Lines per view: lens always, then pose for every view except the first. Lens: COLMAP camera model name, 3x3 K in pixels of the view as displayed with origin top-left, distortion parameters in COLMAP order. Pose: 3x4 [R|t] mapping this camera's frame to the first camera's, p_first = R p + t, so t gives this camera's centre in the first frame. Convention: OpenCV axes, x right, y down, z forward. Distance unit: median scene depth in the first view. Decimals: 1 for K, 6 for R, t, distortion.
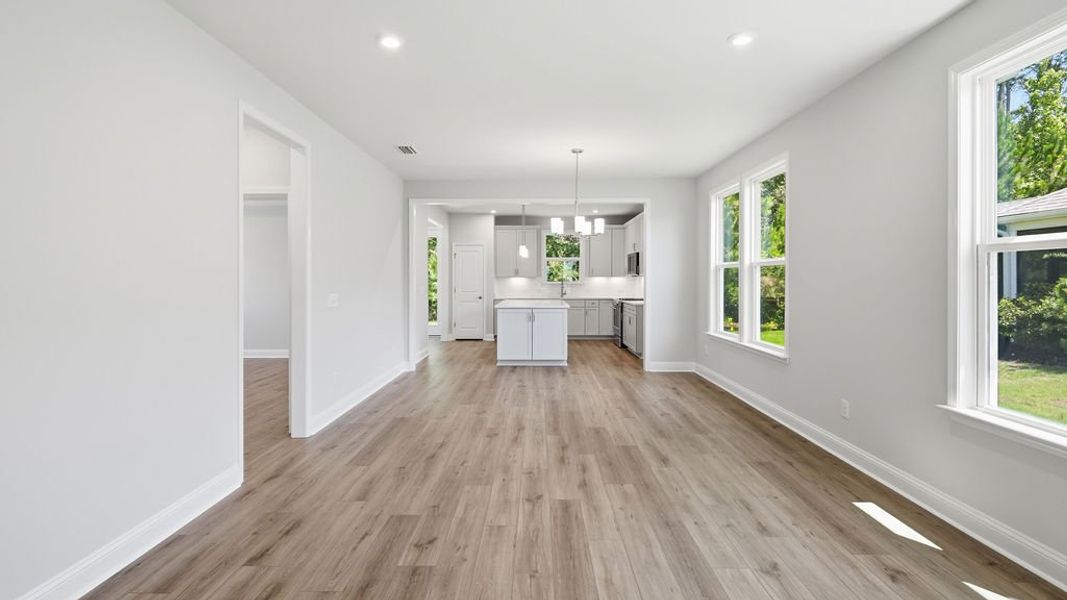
lens RADIAL K [[494.5, 0, 530.7], [0, 494.5, 277.8], [0, 0, 1]] dist [0.013163, -0.009142]
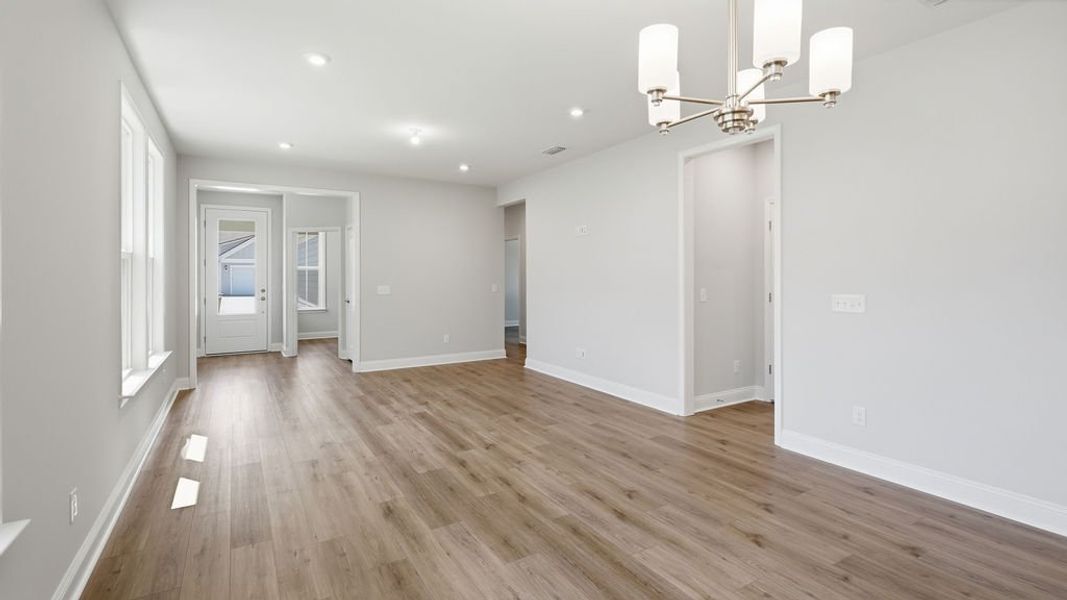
lens RADIAL K [[494.5, 0, 530.7], [0, 494.5, 277.8], [0, 0, 1]] dist [0.013163, -0.009142]
pose [[-0.850852, 0.005190, -0.525381, 0.389136], [0.005498, 0.999984, 0.000974, 0.005011], [0.525377, -0.002060, -0.850867, 1.420023]]
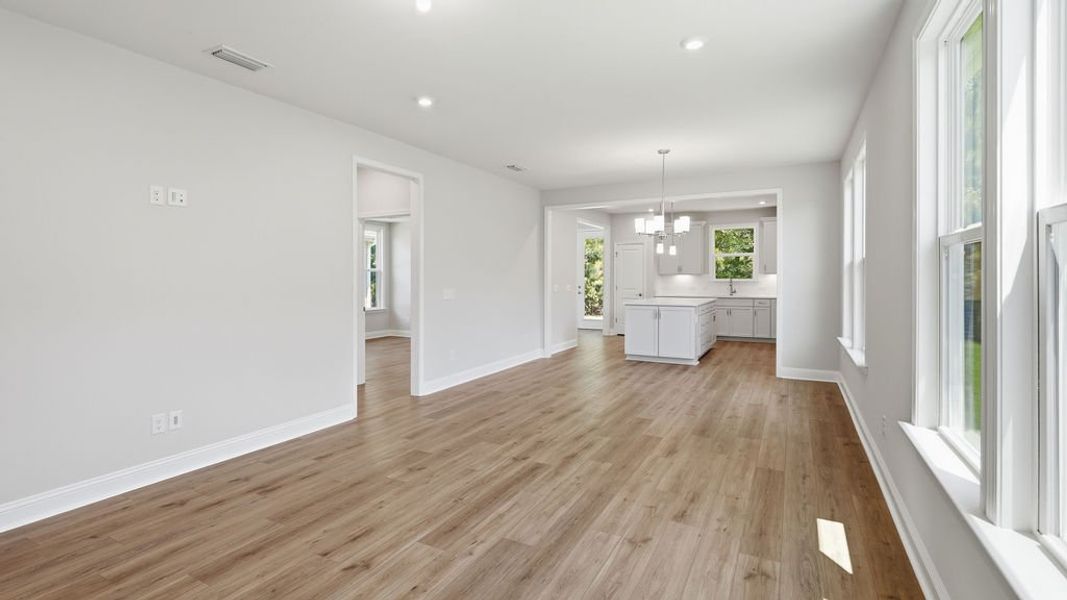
lens RADIAL K [[494.5, 0, 530.7], [0, 494.5, 277.8], [0, 0, 1]] dist [0.013163, -0.009142]
pose [[0.889800, -0.000817, -0.456350, 0.385673], [0.003166, 0.999985, 0.004383, -0.001125], [0.456340, -0.005345, 0.889790, -0.042432]]
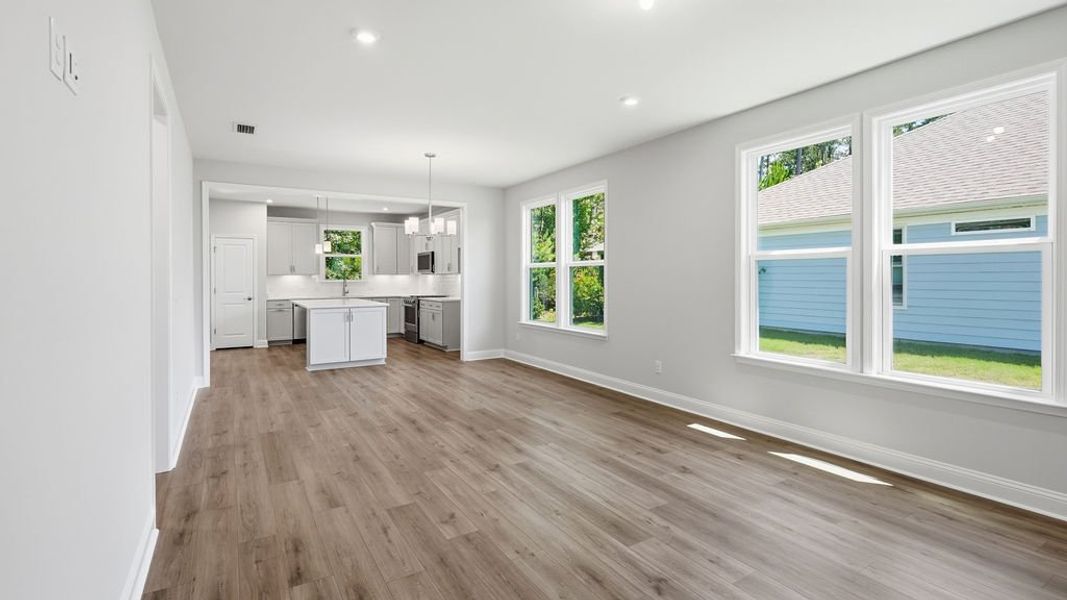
lens RADIAL K [[494.5, 0, 530.7], [0, 494.5, 277.8], [0, 0, 1]] dist [0.013163, -0.009142]
pose [[0.846538, -0.003138, 0.532319, -0.350550], [0.001270, 0.999992, 0.003876, 0.001143], [-0.532327, -0.002605, 0.846535, -0.007781]]
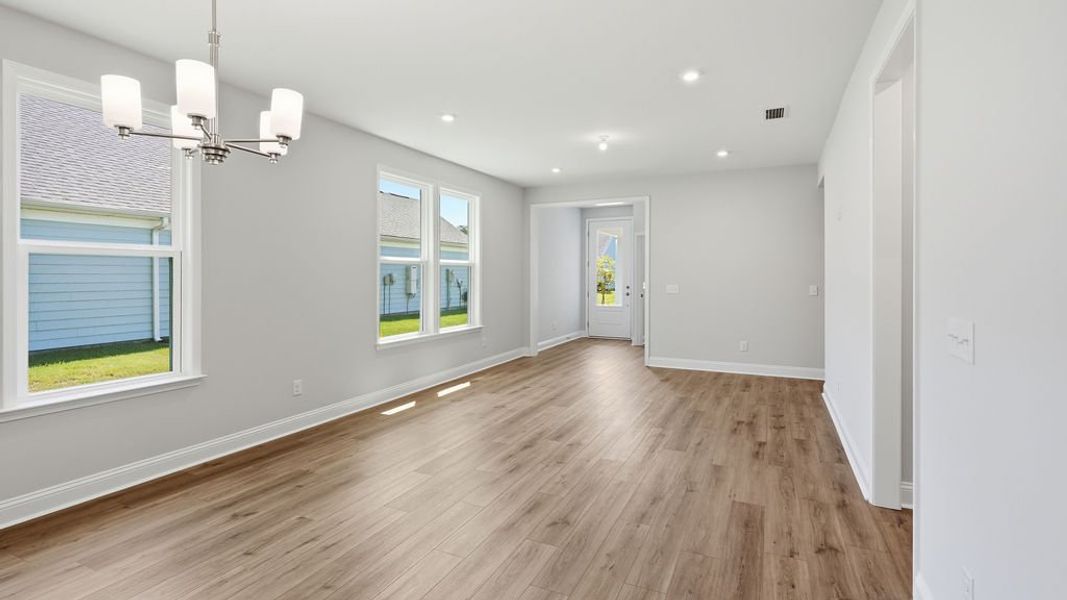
lens RADIAL K [[494.5, 0, 530.7], [0, 494.5, 277.8], [0, 0, 1]] dist [0.013163, -0.009142]
pose [[-0.905603, -0.000718, 0.424126, -0.288988], [0.000028, 0.999998, 0.001753, 0.003955], [-0.424127, 0.001600, -0.905601, 1.470352]]
